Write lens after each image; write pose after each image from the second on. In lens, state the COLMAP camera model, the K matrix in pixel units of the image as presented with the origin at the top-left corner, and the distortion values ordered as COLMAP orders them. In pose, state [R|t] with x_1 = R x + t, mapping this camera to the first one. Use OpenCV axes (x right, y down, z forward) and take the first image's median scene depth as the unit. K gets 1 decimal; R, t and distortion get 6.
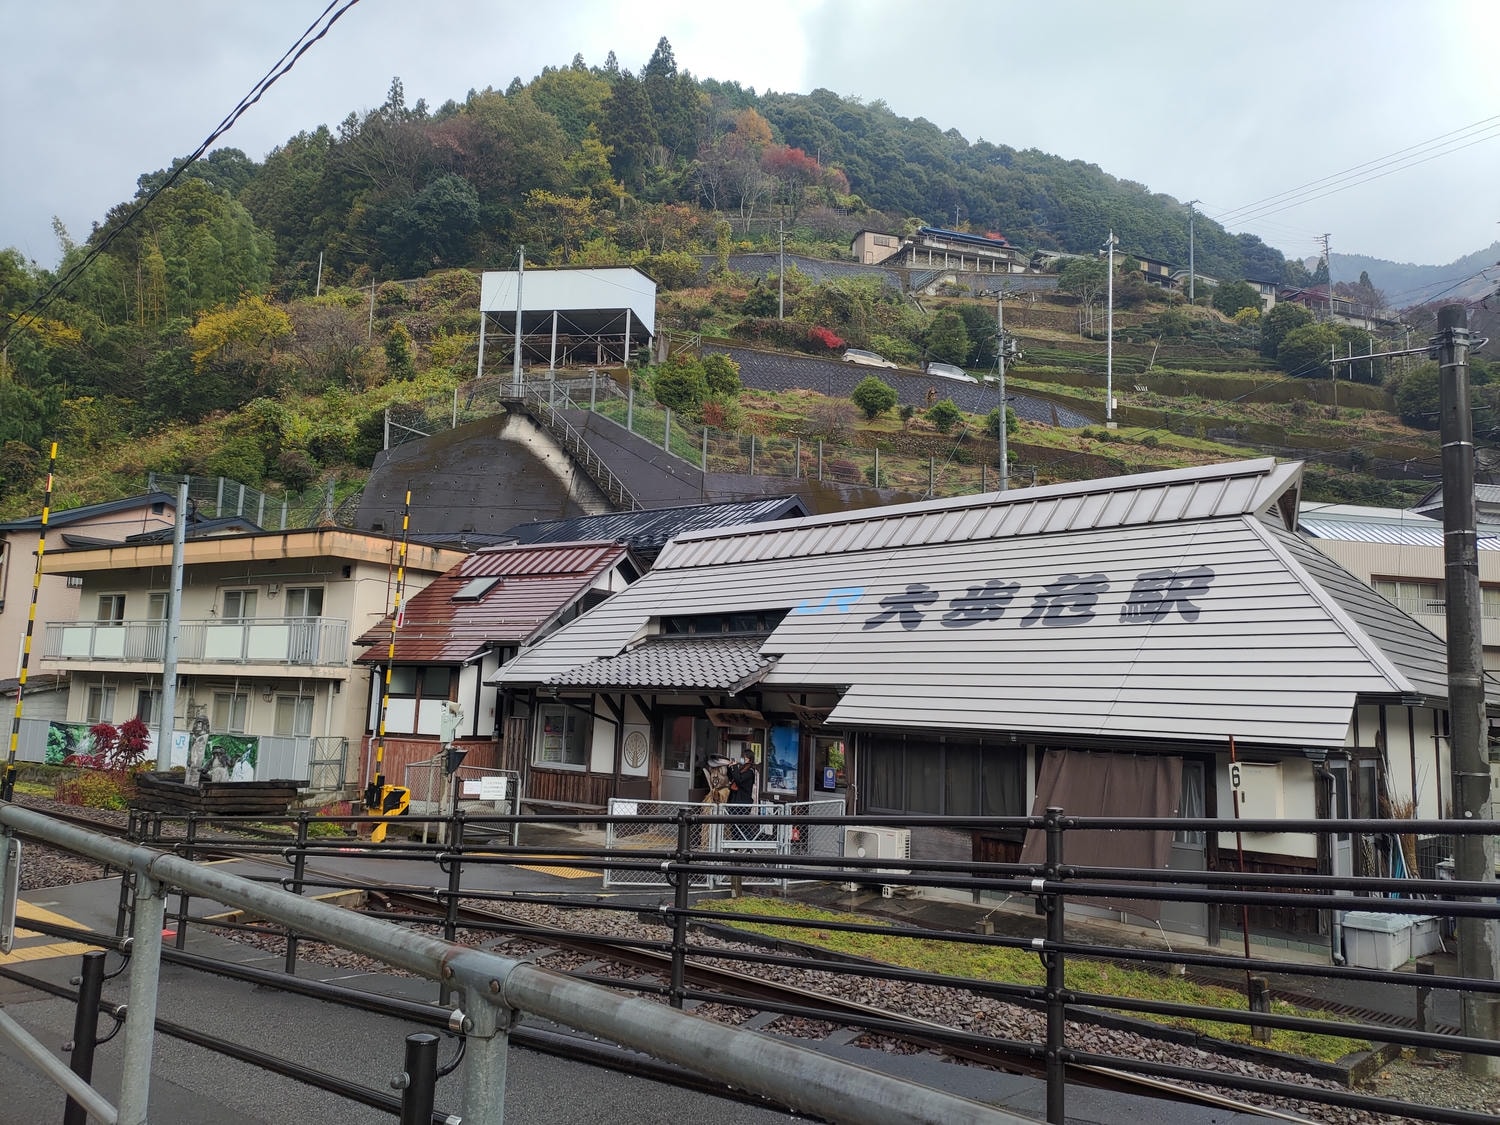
lens RADIAL K [[1114.6, 0, 756.1], [0, 1114.6, 568.7], [0, 0, 1]] dist [0.053814, -0.059913]
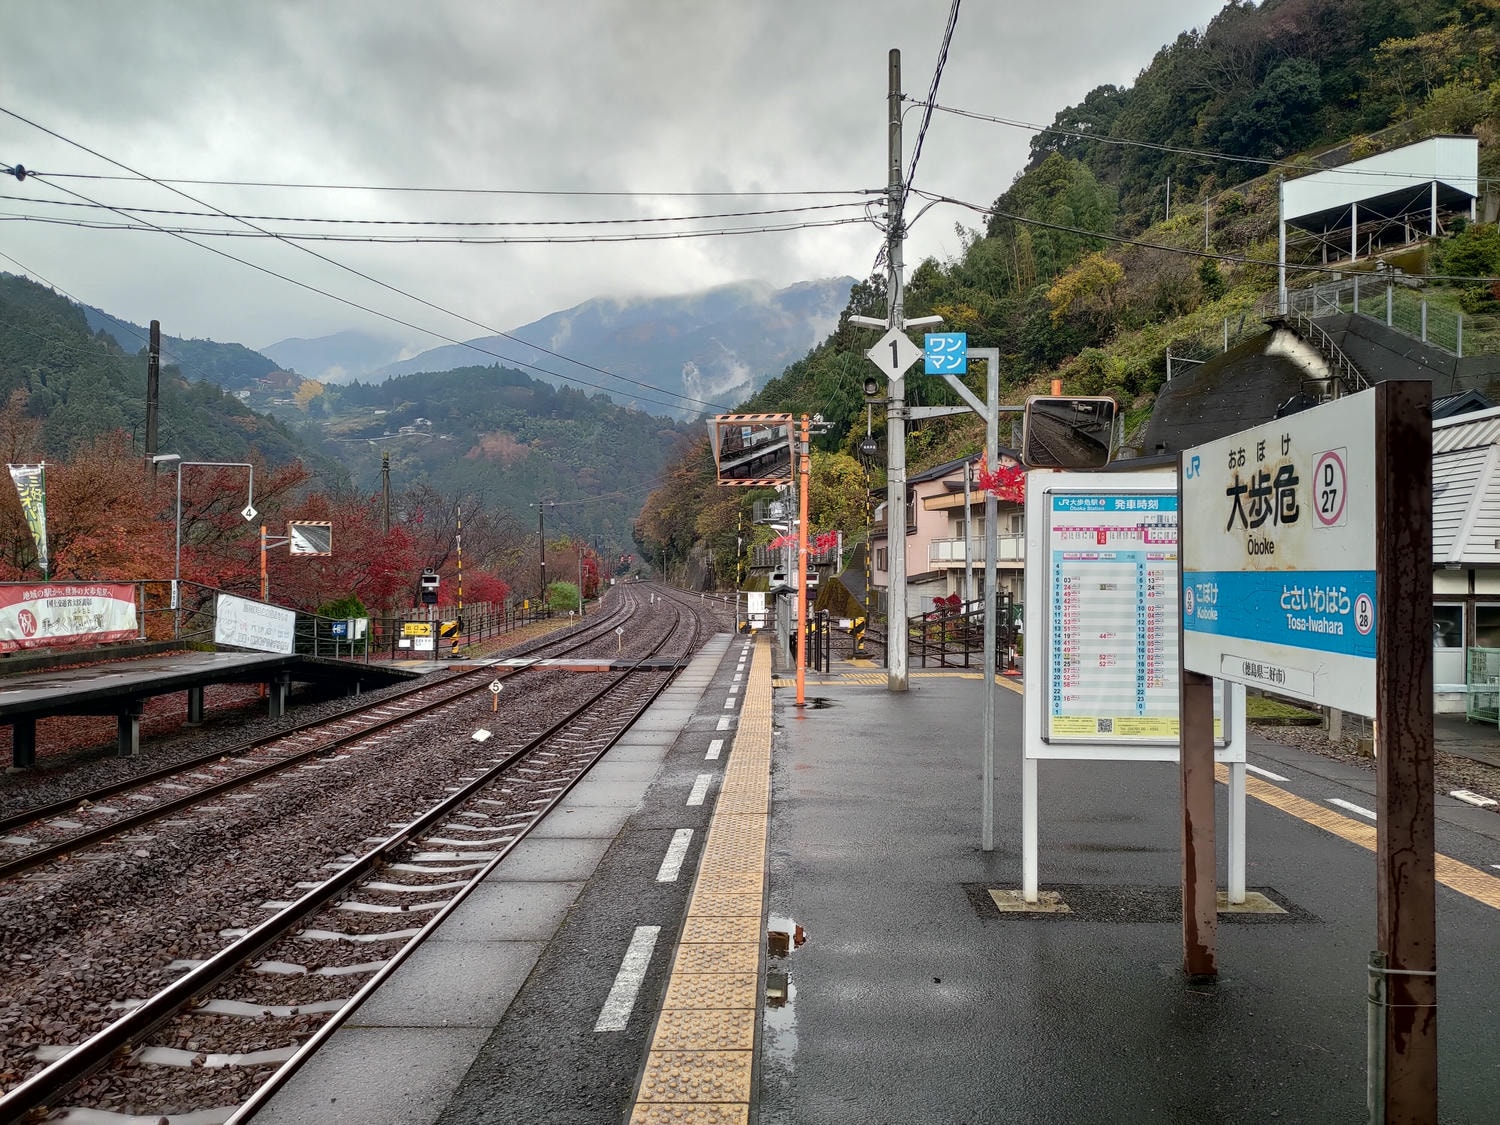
lens RADIAL K [[1114.6, 0, 756.1], [0, 1114.6, 568.7], [0, 0, 1]] dist [0.053814, -0.059913]
pose [[0.701566, -0.032594, -0.711859, 0.113564], [0.105562, 0.992686, 0.058583, -0.010260], [0.704743, -0.116245, 0.699875, -0.108713]]
